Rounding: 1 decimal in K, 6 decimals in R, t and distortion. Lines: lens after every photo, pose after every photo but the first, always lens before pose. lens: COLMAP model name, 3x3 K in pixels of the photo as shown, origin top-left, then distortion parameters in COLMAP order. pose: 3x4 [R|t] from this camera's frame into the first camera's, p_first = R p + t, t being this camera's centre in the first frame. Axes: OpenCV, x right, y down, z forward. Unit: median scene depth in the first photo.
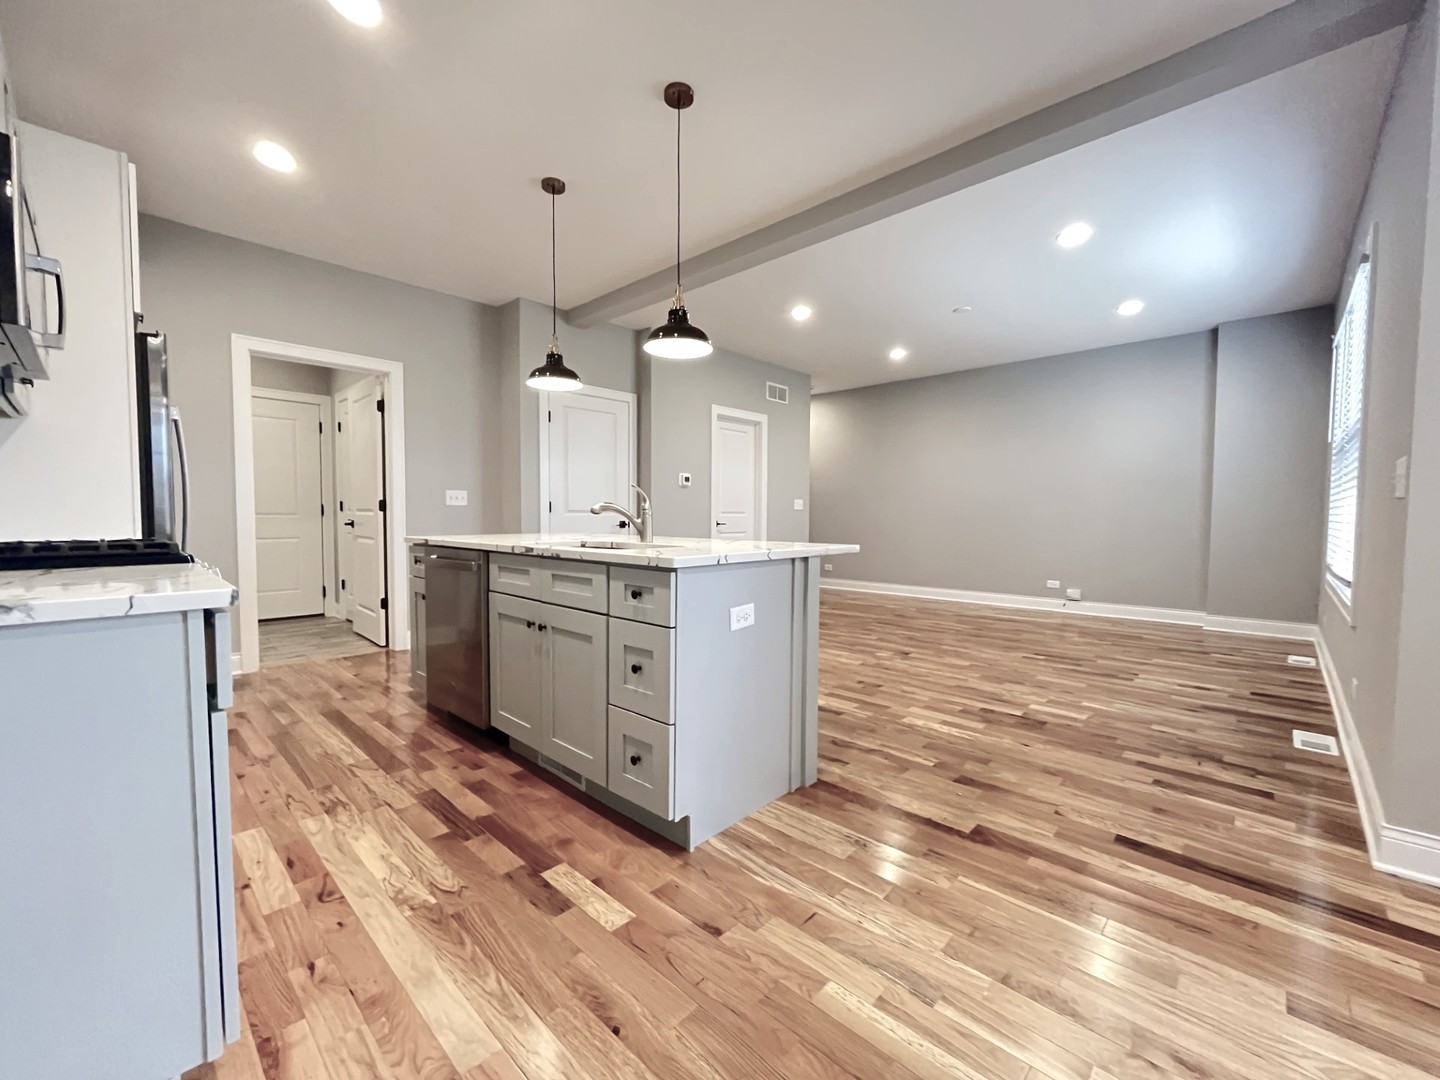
lens RADIAL K [[590.1, 0, 722.8], [0, 590.1, 539.7], [0, 0, 1]] dist [-0.002372, -0.000195]
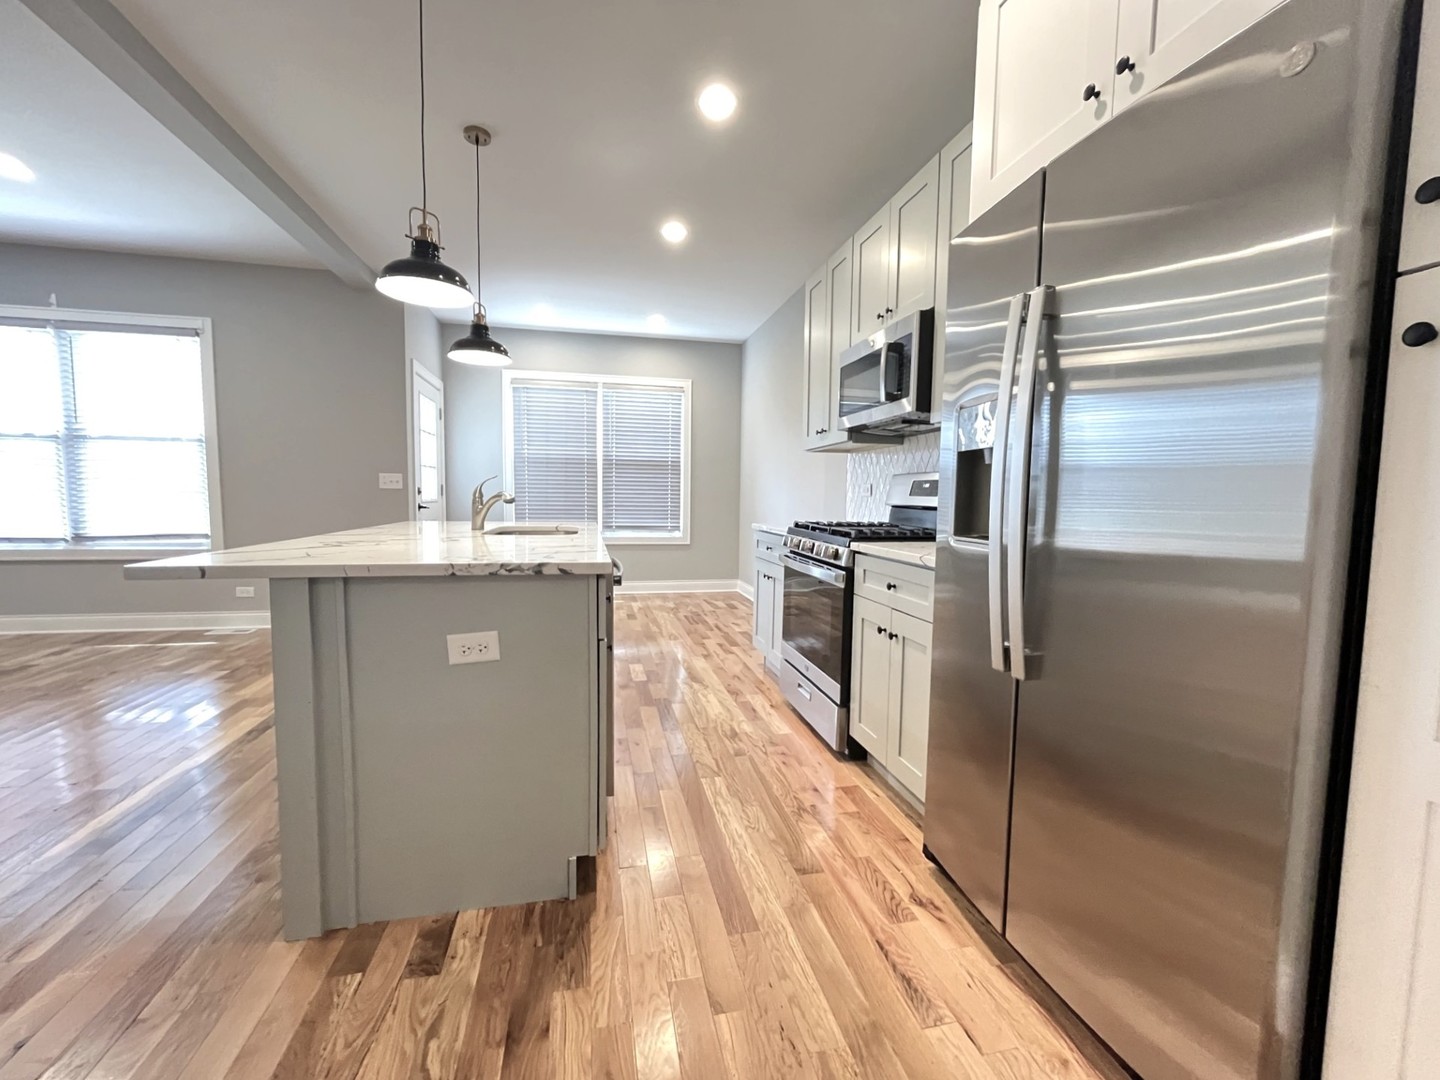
lens RADIAL K [[590.1, 0, 708.0], [0, 590.1, 546.4], [0, 0, 1]] dist [-0.002372, -0.000195]
pose [[-0.816064, -0.065052, 0.574289, -1.367516], [0.006943, 0.992470, 0.122287, -0.118303], [-0.577920, 0.103782, -0.809468, 2.089061]]
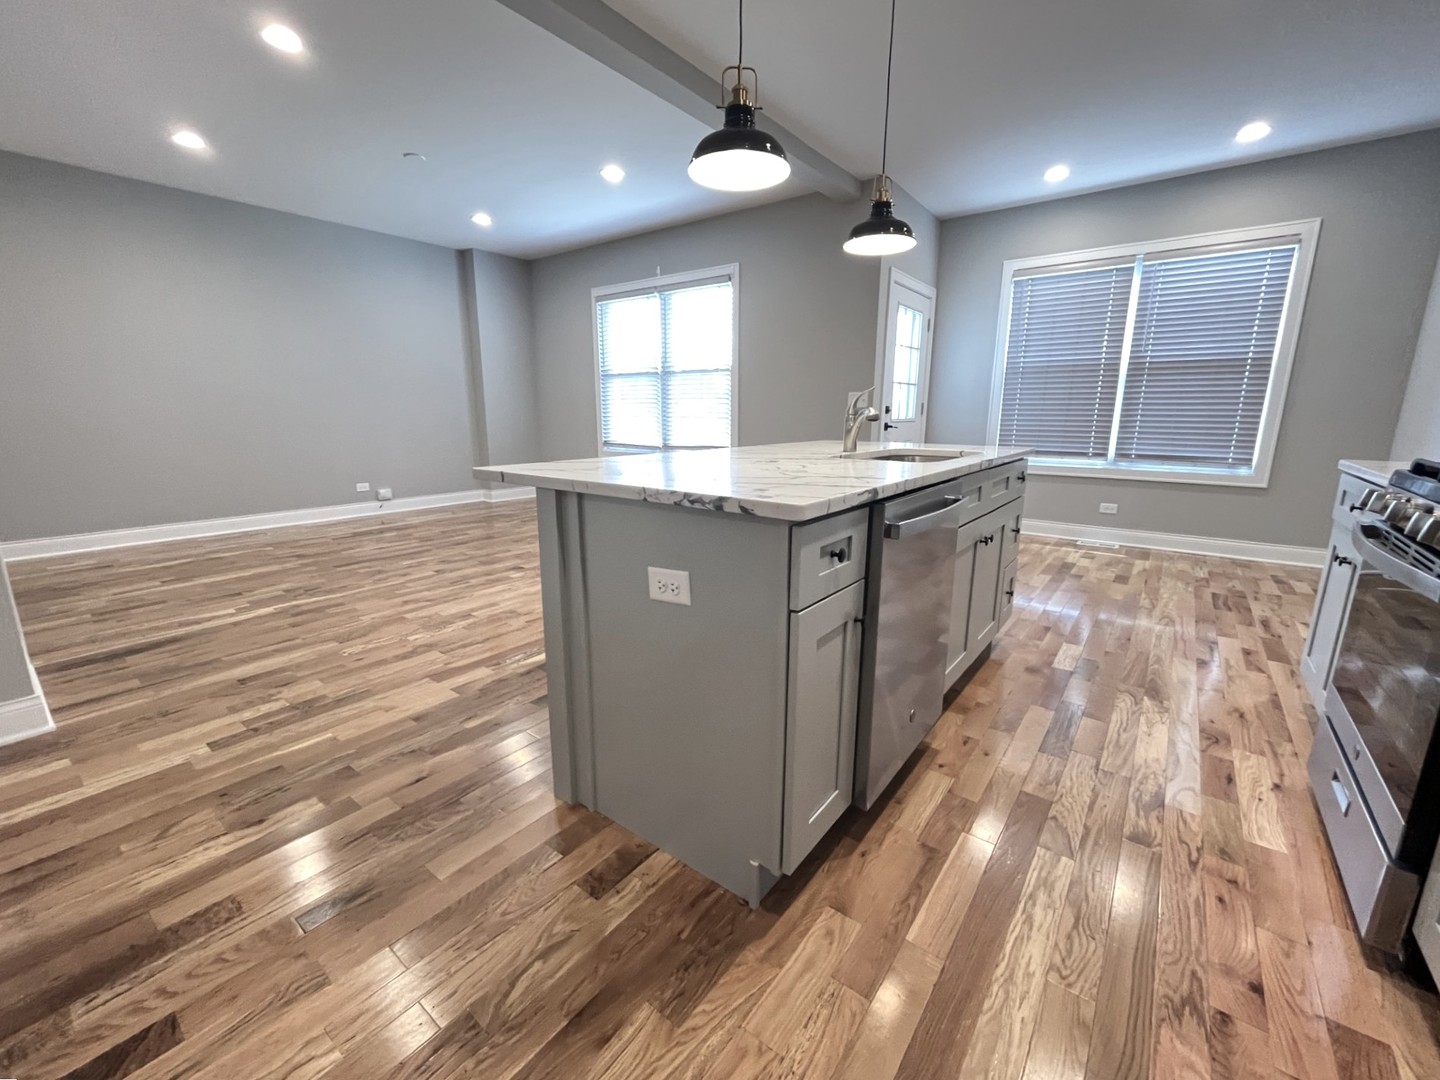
lens RADIAL K [[590.1, 0, 714.2], [0, 590.1, 542.8], [0, 0, 1]] dist [-0.002372, -0.000195]
pose [[-0.092336, -0.221684, 0.970737, -1.334040], [0.037321, 0.973446, 0.225853, -0.094039], [-0.995028, 0.057084, -0.081611, 1.675300]]
